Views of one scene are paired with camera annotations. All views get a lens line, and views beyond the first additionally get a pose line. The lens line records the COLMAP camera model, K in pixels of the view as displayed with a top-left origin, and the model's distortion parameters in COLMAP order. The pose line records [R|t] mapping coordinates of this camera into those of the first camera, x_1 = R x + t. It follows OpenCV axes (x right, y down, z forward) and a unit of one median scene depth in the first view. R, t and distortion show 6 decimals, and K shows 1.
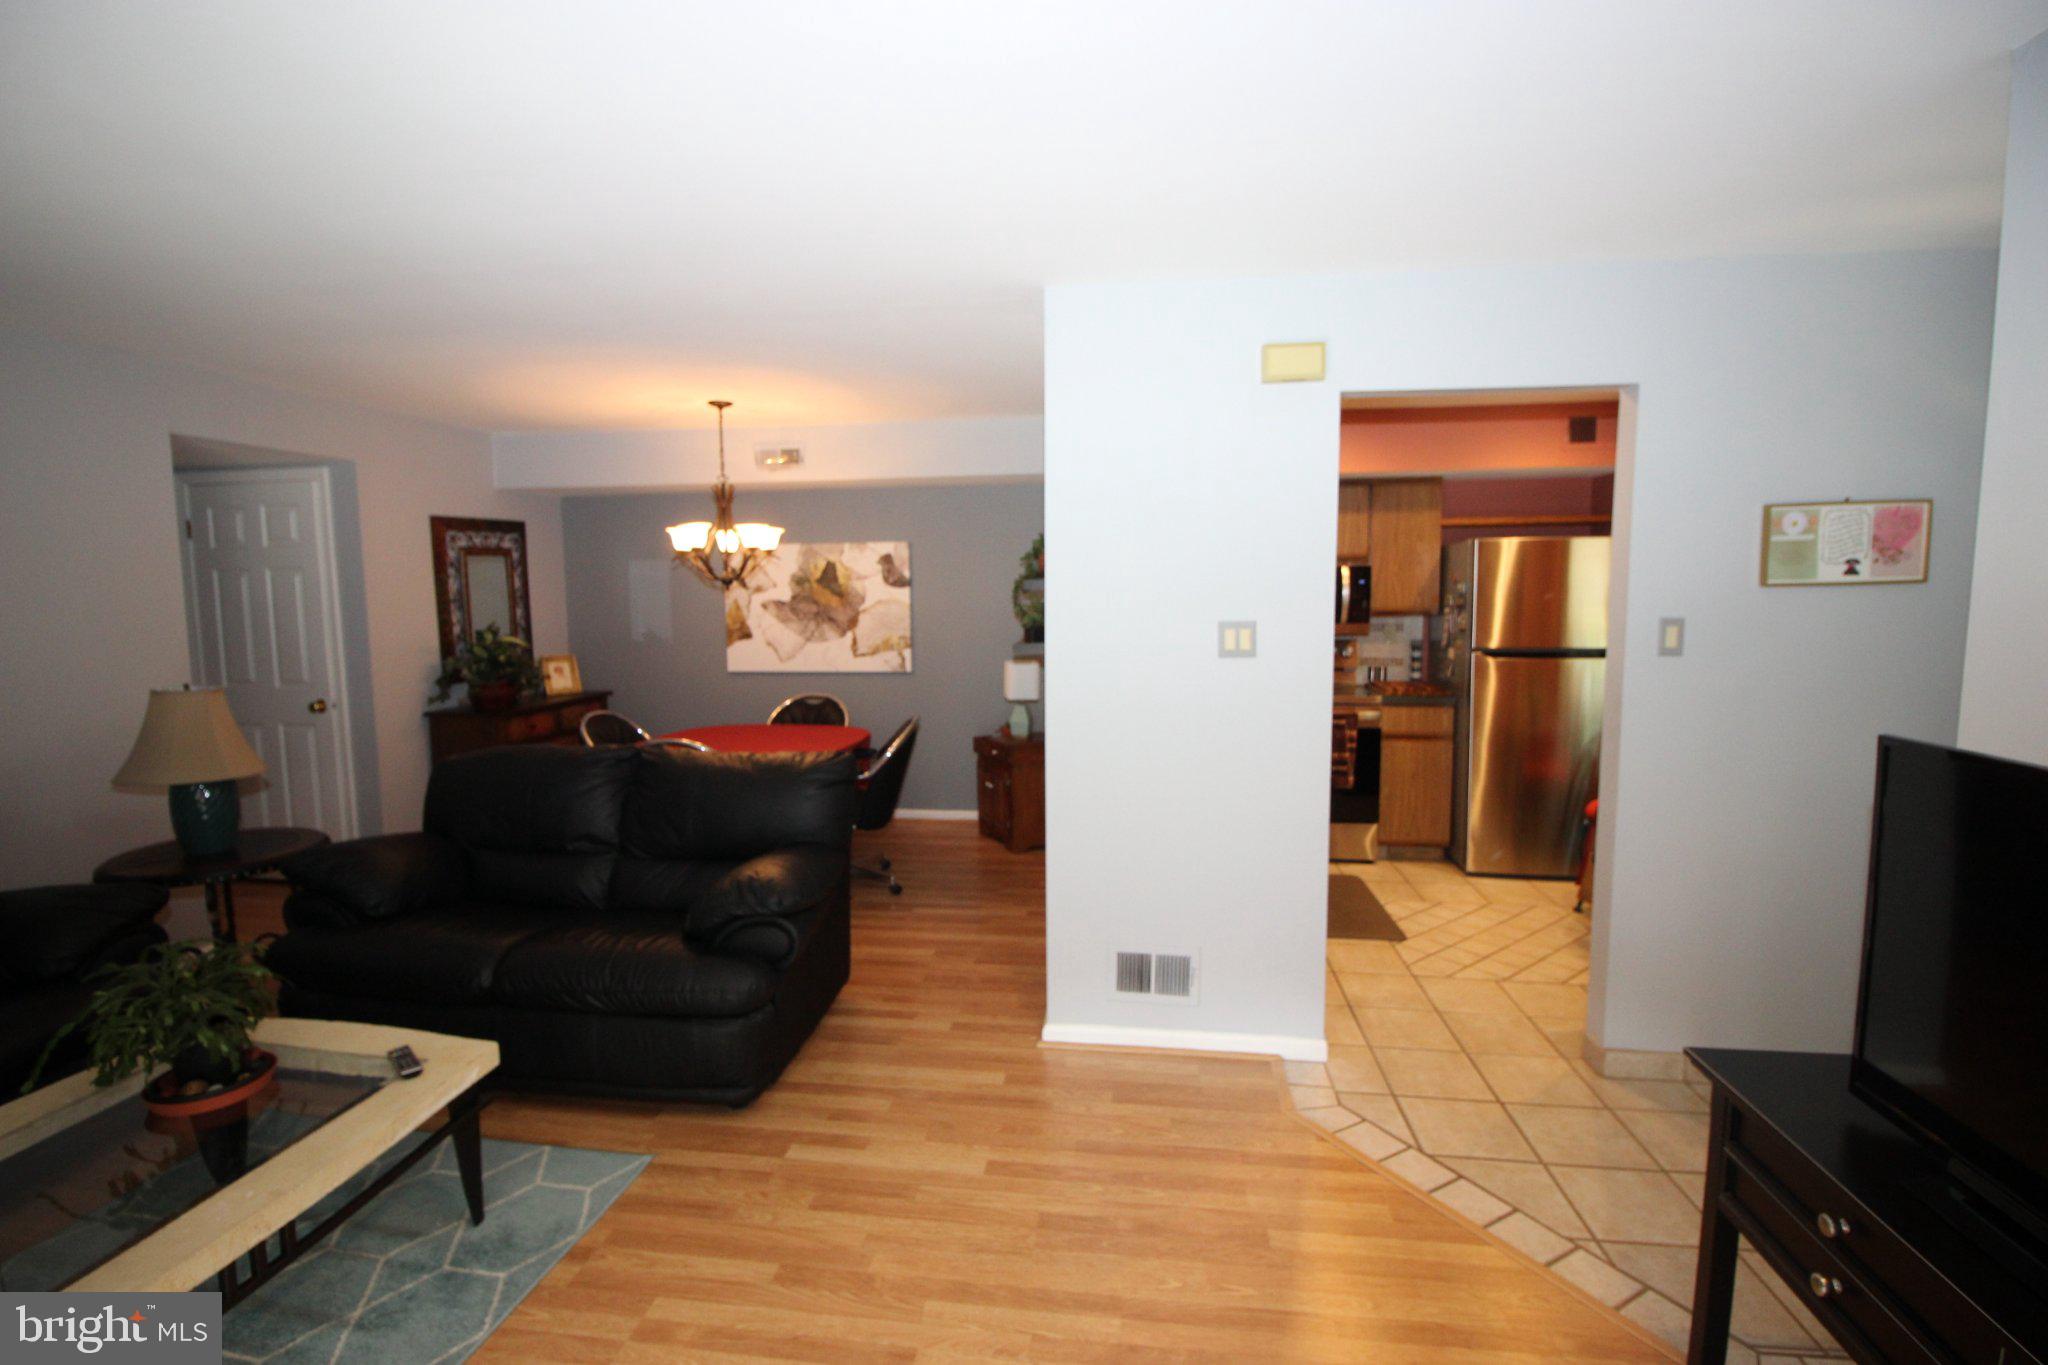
lens RADIAL K [[949.2, 0, 1014.7], [0, 949.2, 669.0], [0, 0, 1]] dist [-0.002974, -0.000176]
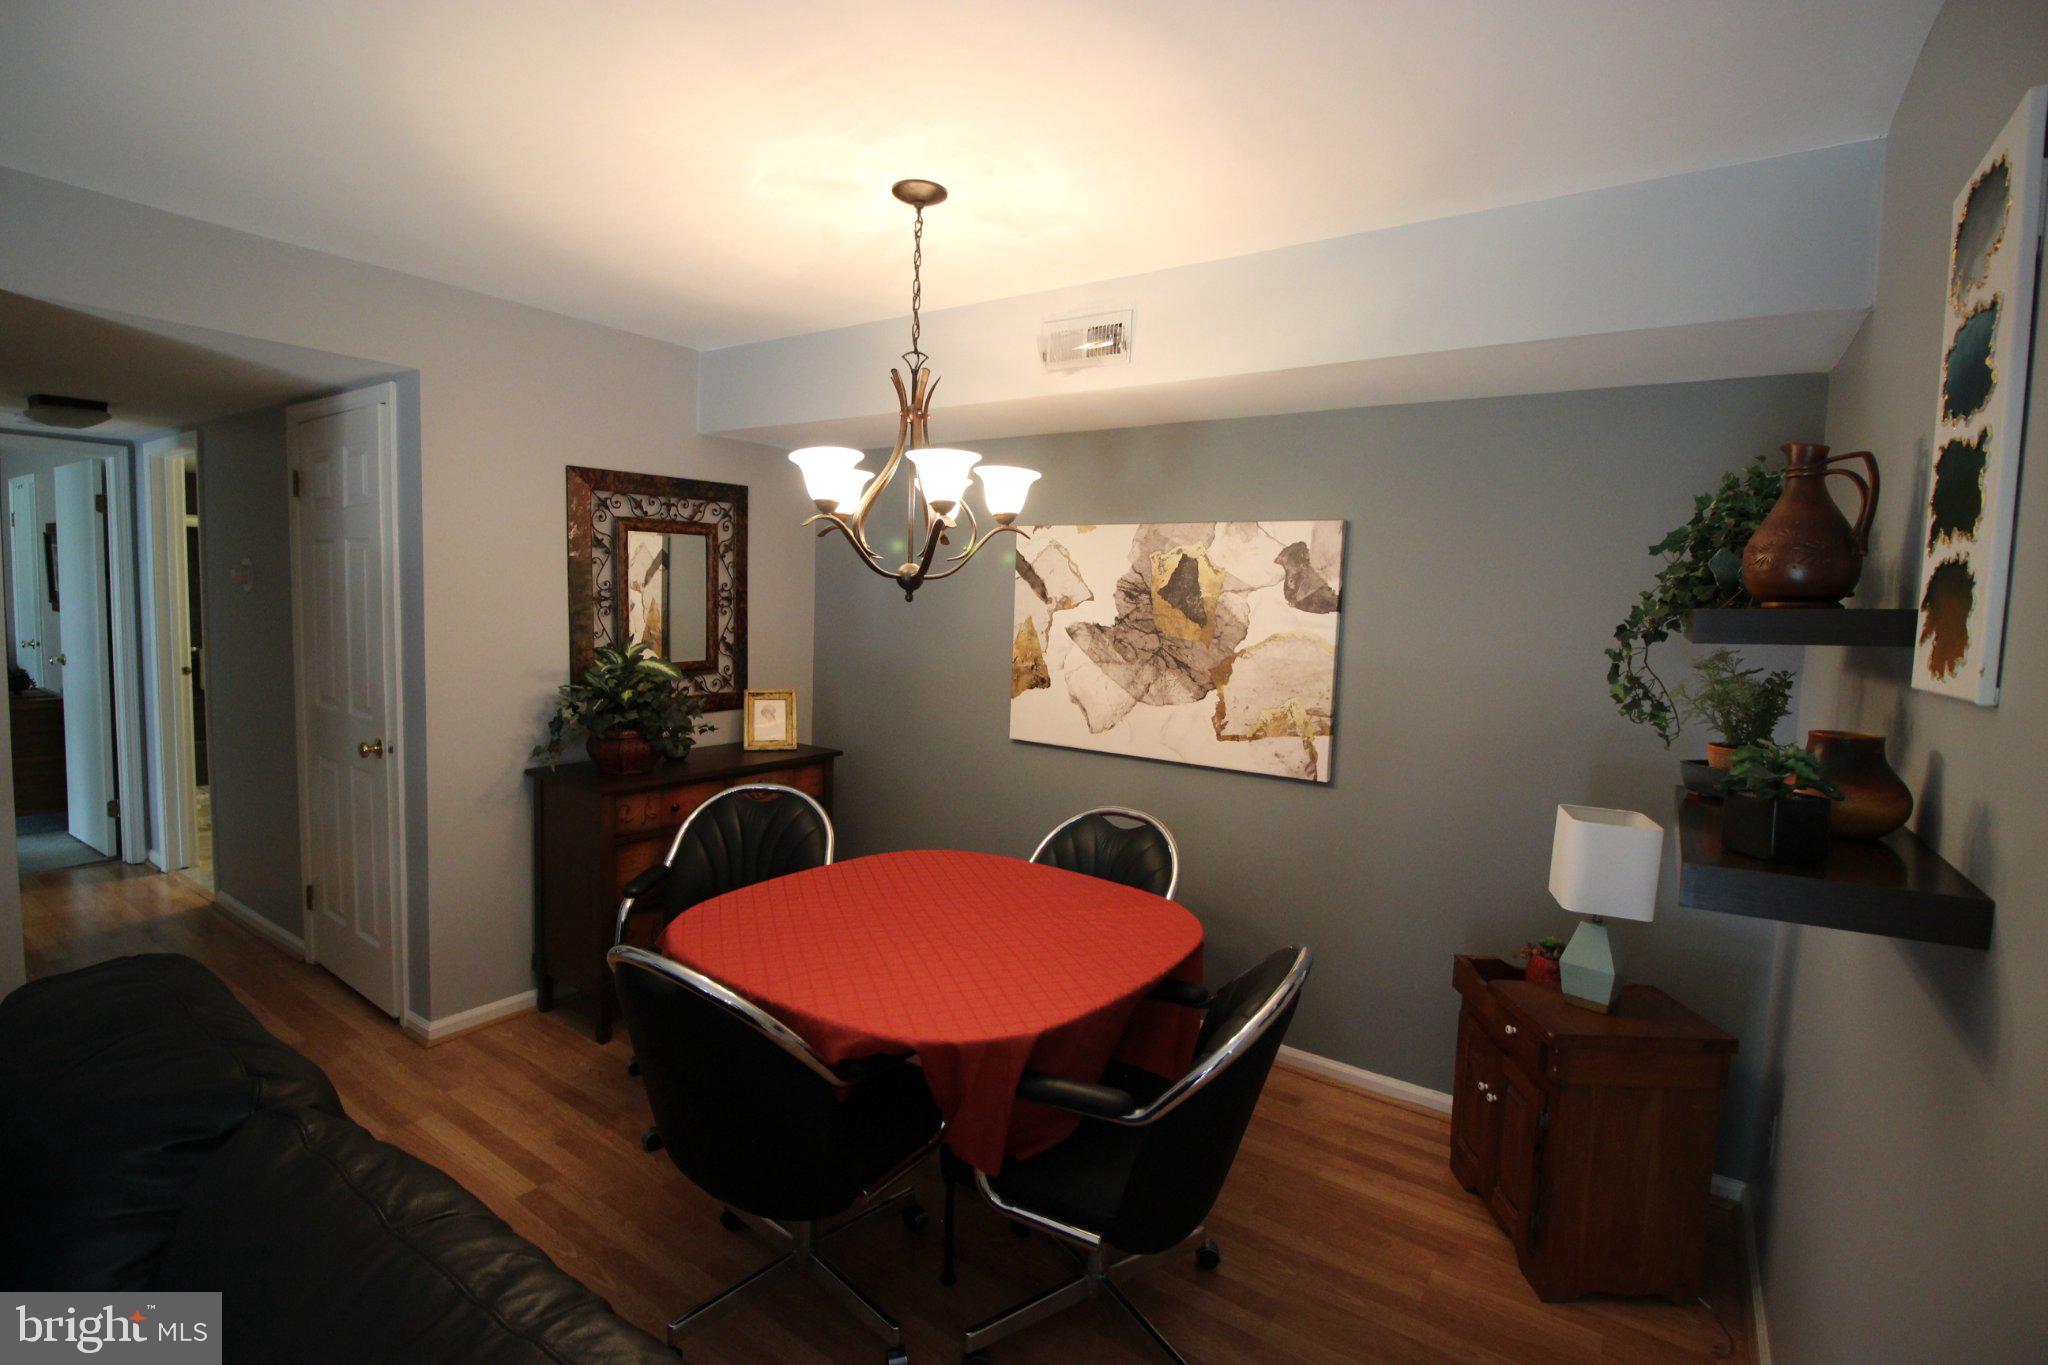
lens RADIAL K [[949.2, 0, 1014.7], [0, 949.2, 669.0], [0, 0, 1]] dist [-0.002974, -0.000176]
pose [[0.888547, 0.075952, -0.452455, -0.036028], [-0.084747, 0.996402, 0.000832, -0.044412], [0.450890, 0.037605, 0.891787, 0.502379]]
